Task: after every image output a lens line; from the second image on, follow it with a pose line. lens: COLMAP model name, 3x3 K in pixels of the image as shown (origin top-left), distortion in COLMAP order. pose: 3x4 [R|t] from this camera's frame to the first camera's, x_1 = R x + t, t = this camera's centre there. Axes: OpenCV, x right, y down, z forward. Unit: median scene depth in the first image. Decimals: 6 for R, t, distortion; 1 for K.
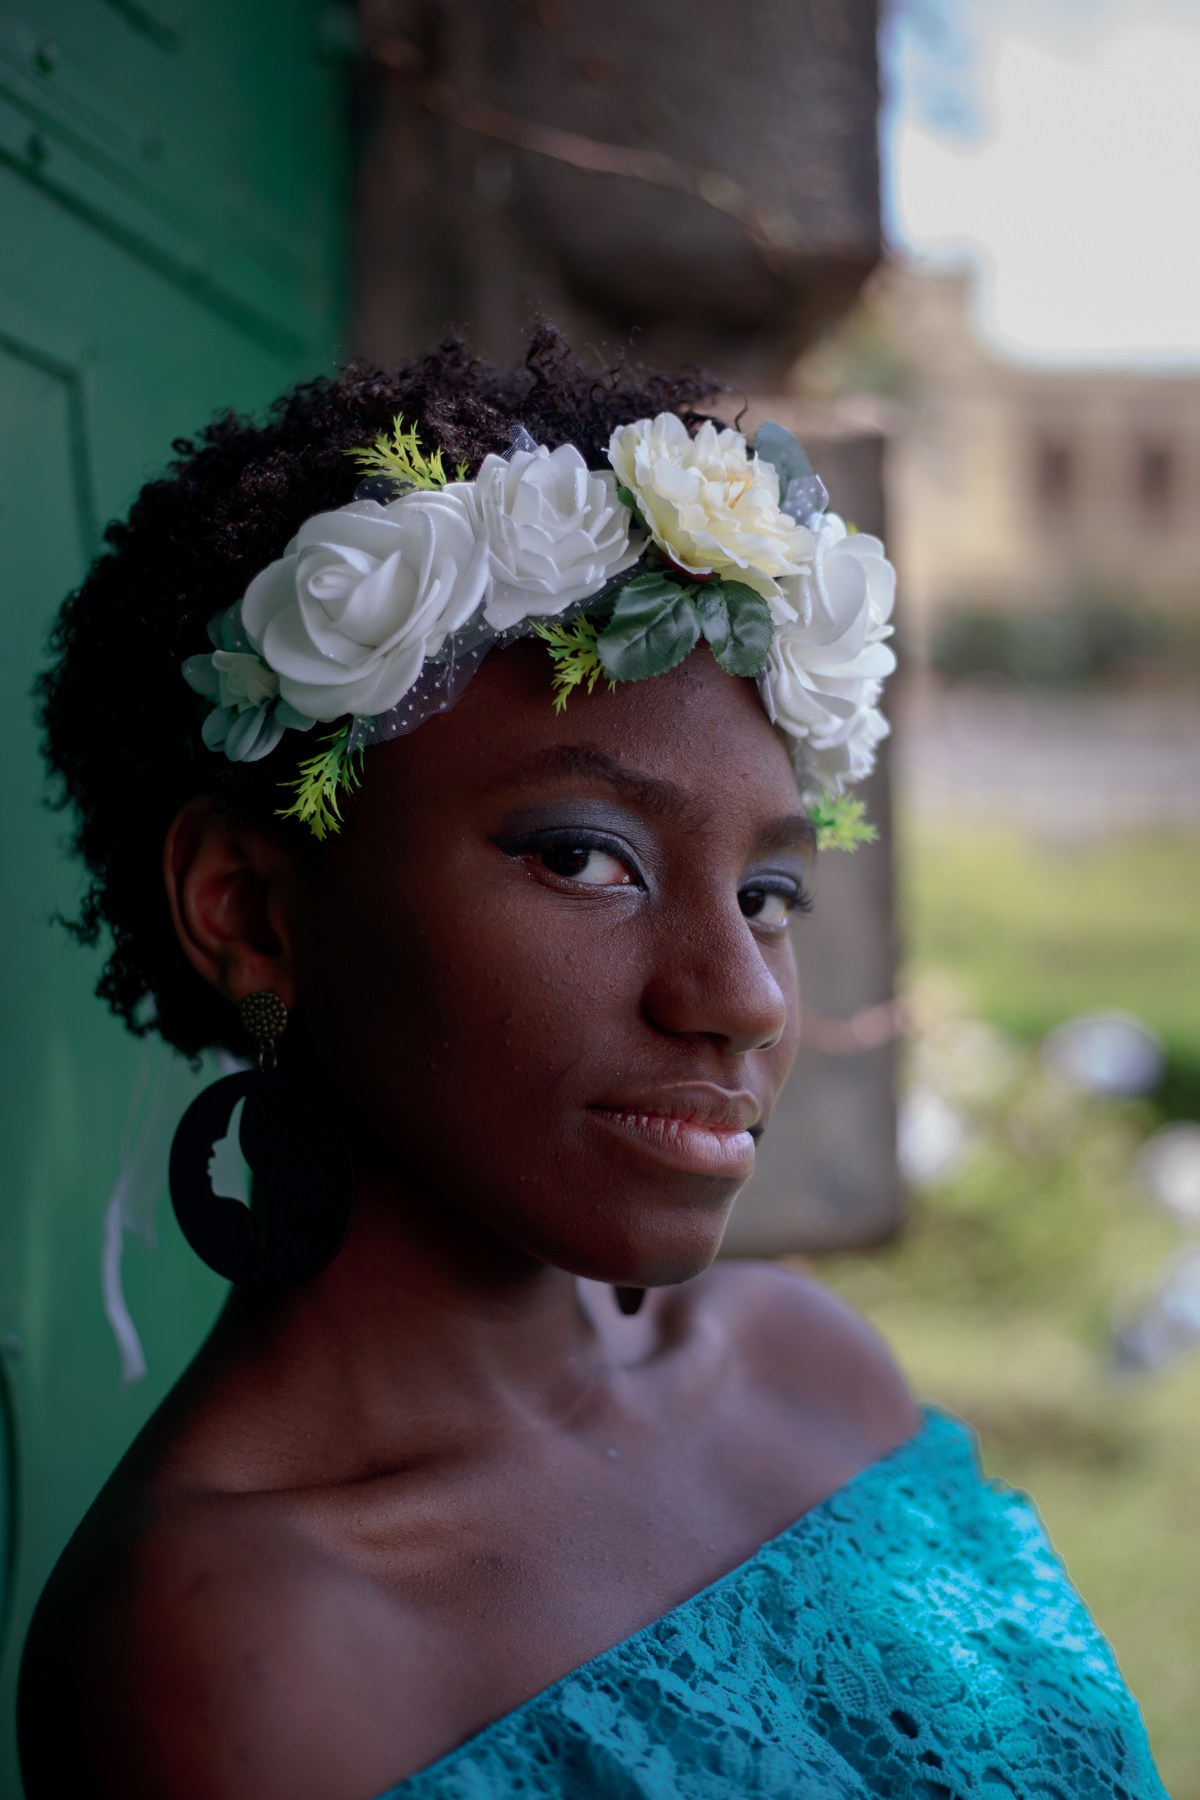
lens RADIAL K [[2939.2, 0, 600.0], [0, 2939.2, 900.0], [0, 0, 1]] dist [-0.113574, -0.045209]
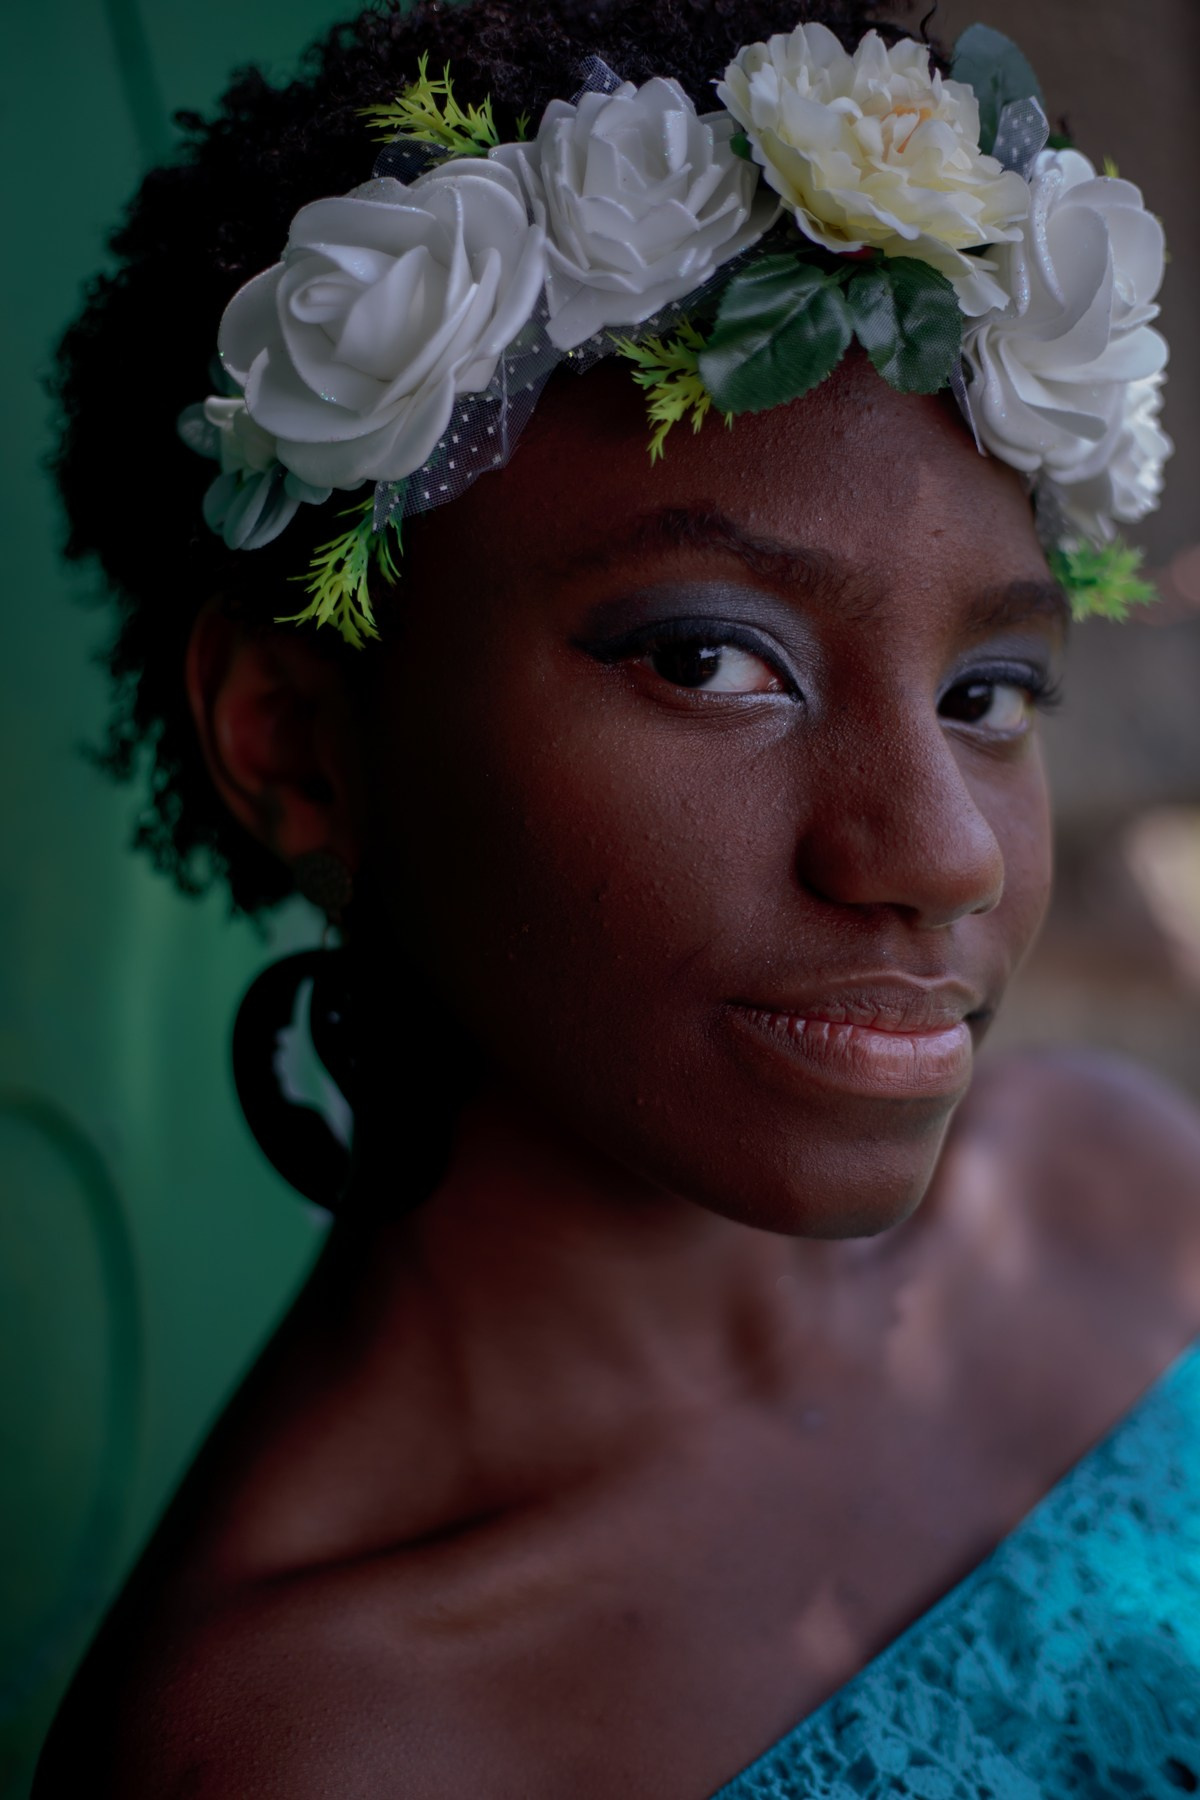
lens RADIAL K [[2939.2, 0, 600.0], [0, 2939.2, 900.0], [0, 0, 1]] dist [-0.113574, -0.045209]
pose [[0.983293, -0.025960, -0.180169, 0.096115], [0.046481, 0.992775, 0.110626, -0.037071], [0.175996, -0.117152, 0.977395, 0.288952]]
